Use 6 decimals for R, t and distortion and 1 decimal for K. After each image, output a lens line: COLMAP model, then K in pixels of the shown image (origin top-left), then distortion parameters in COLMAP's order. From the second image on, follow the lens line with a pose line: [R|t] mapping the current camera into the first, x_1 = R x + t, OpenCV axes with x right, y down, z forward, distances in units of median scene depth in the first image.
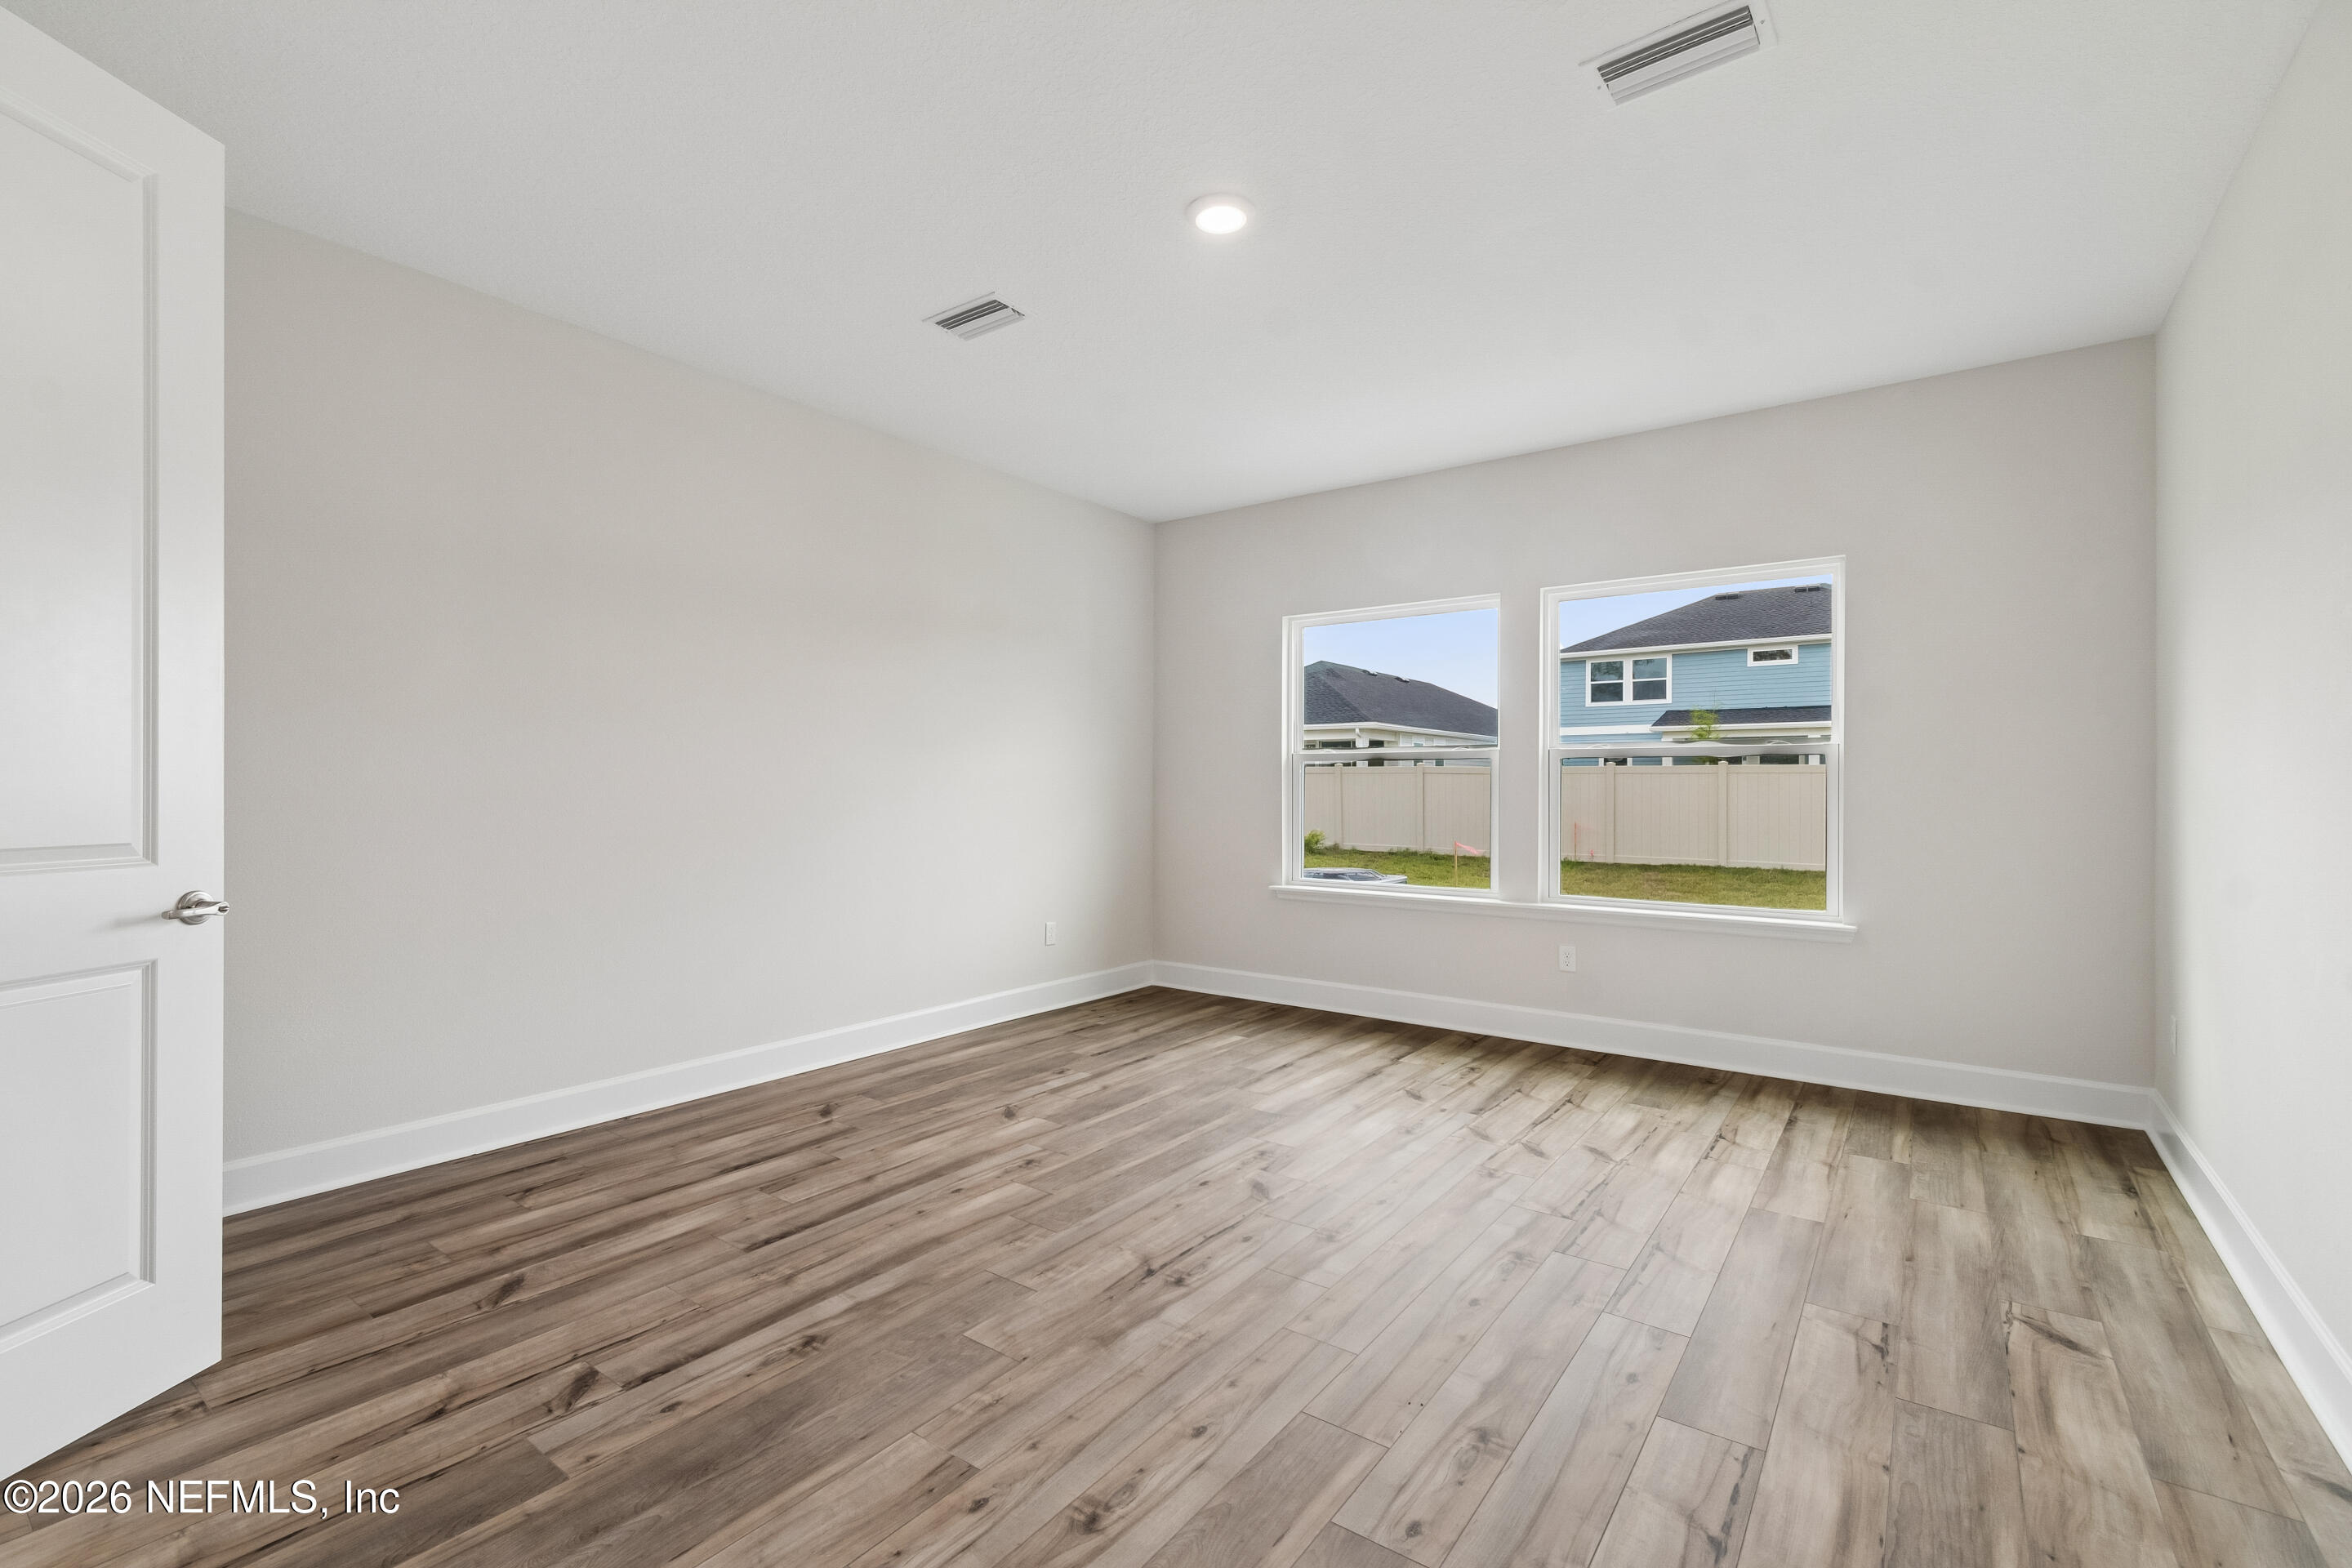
lens RADIAL K [[1052.2, 0, 1118.8], [0, 1052.2, 784.0], [0, 0, 1]] dist [0.000604, 0.000020]
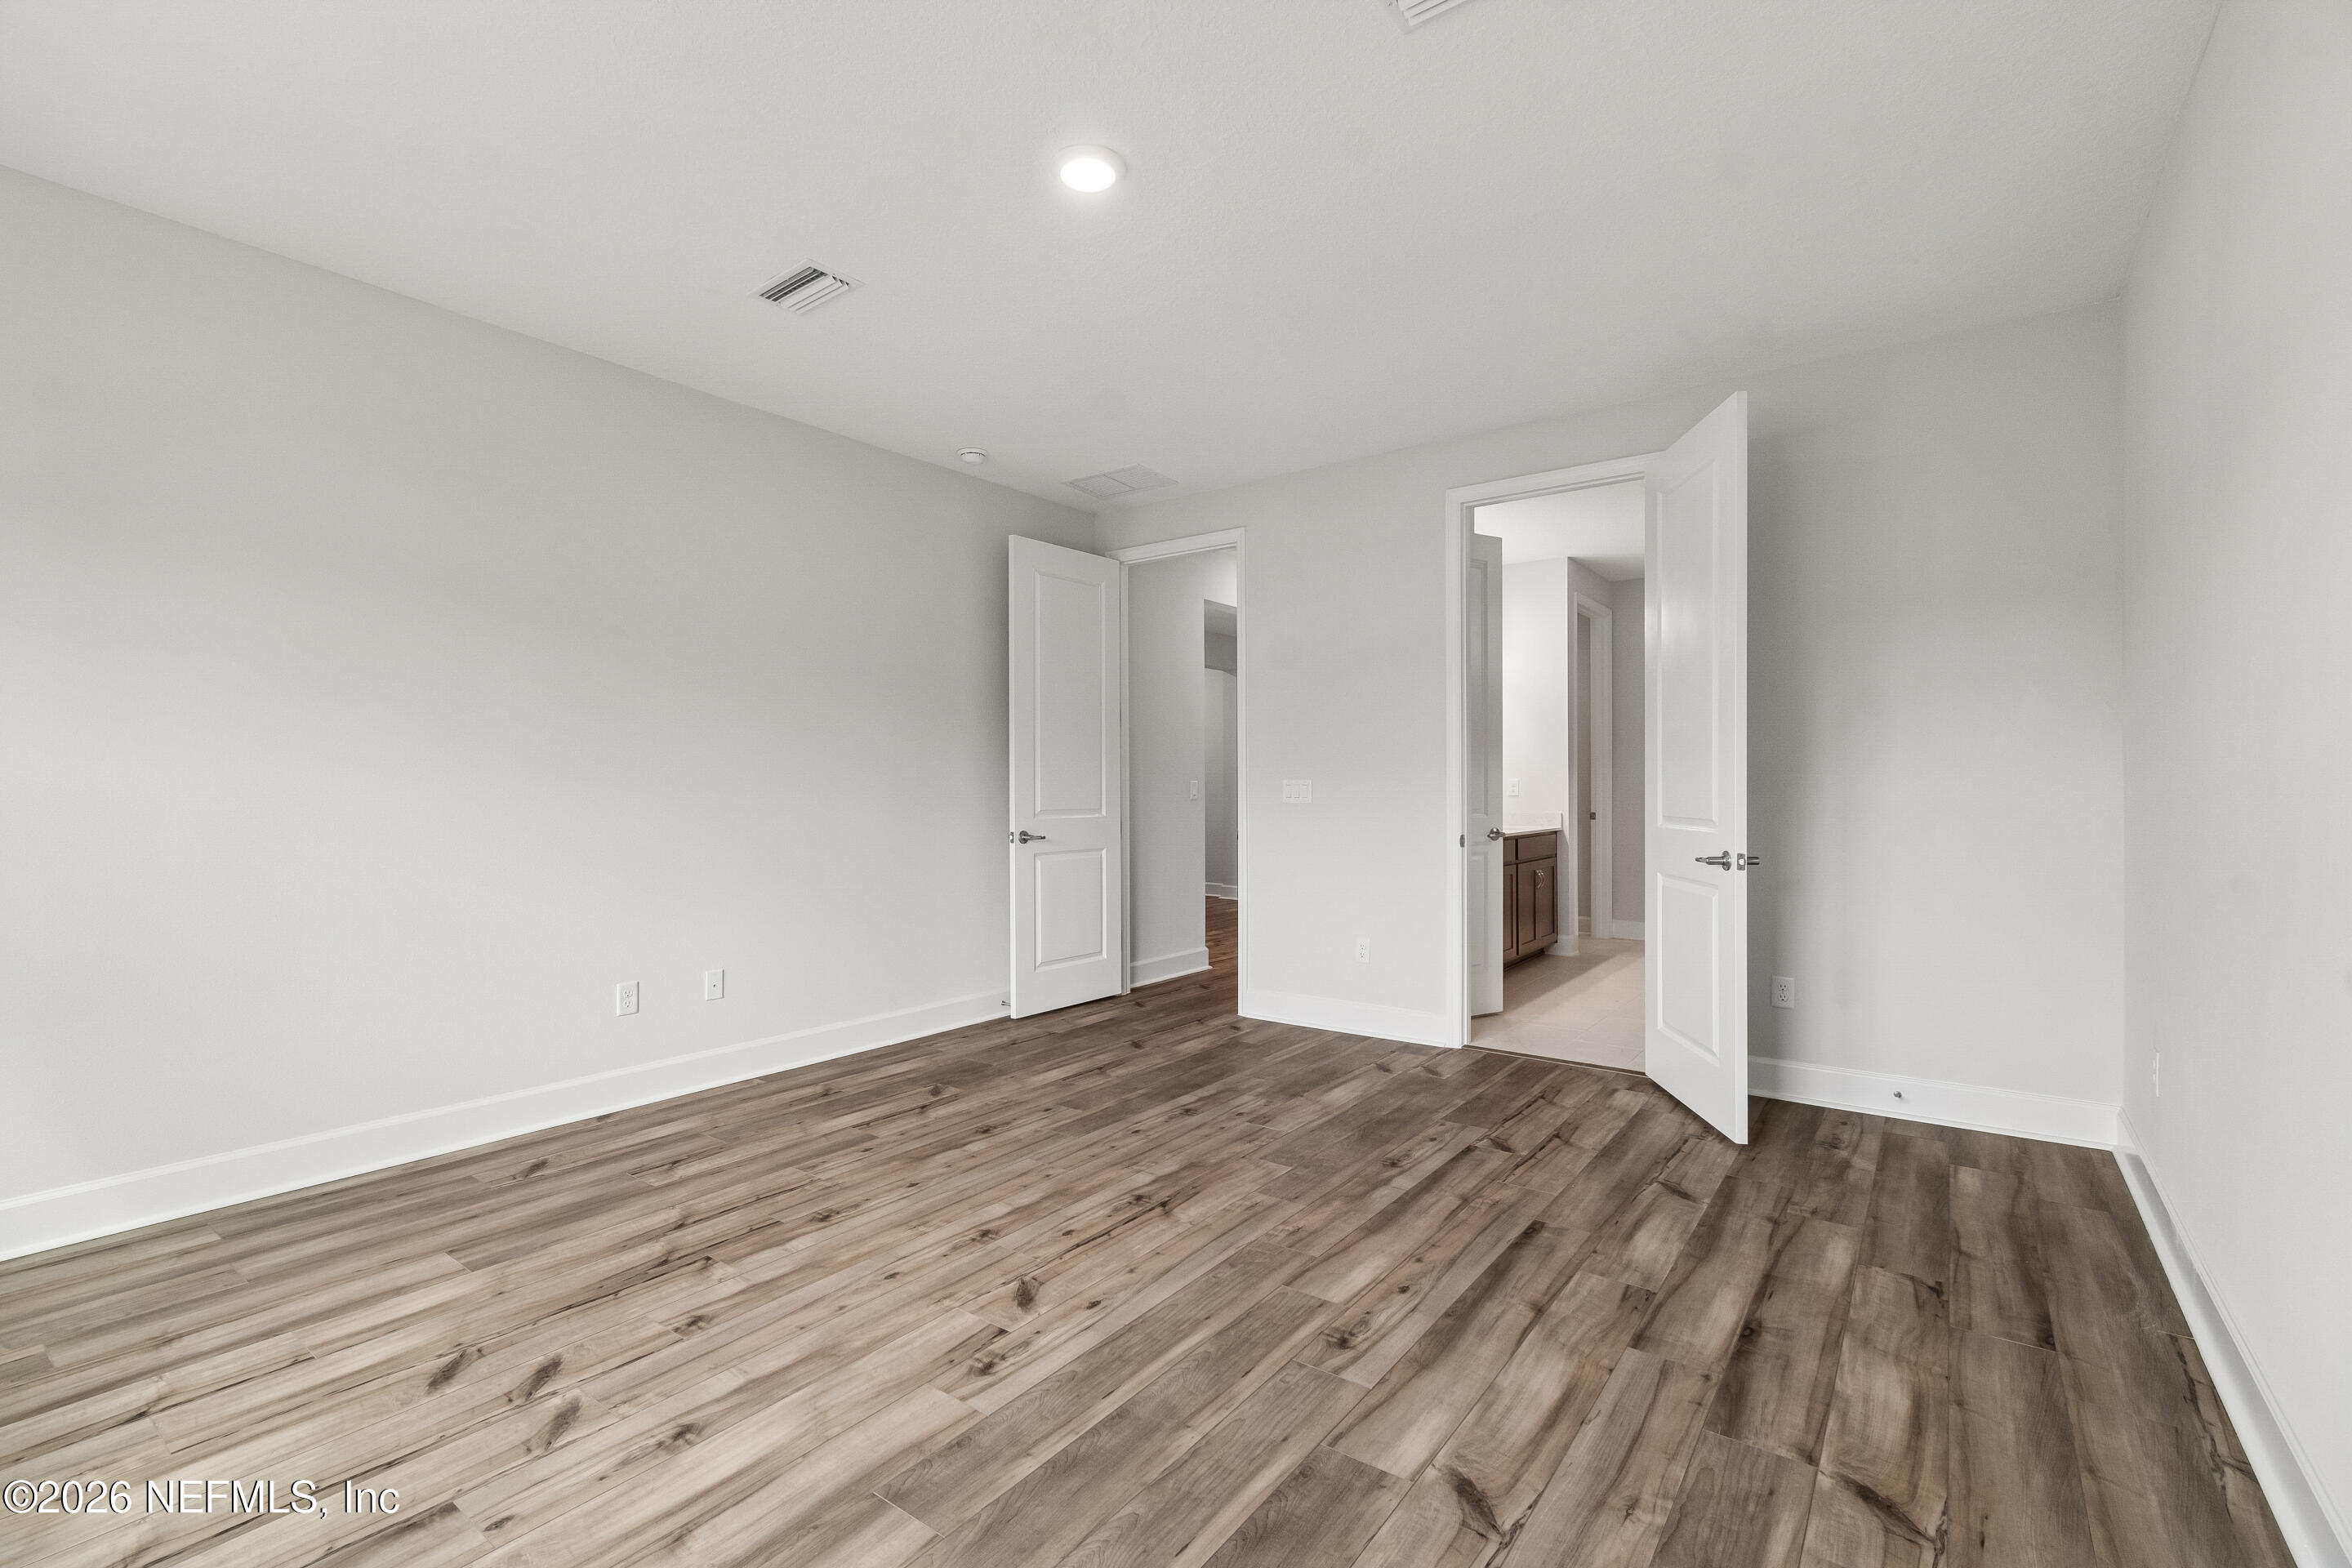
lens RADIAL K [[1032.9, 0, 1163.7], [0, 1032.9, 783.8], [0, 0, 1]] dist [0.001245, 0.000195]
pose [[-0.999385, -0.001845, -0.035023, 0.063643], [-0.001559, 0.999965, -0.008203, 0.007037], [0.035037, -0.008144, -0.999353, 1.952978]]
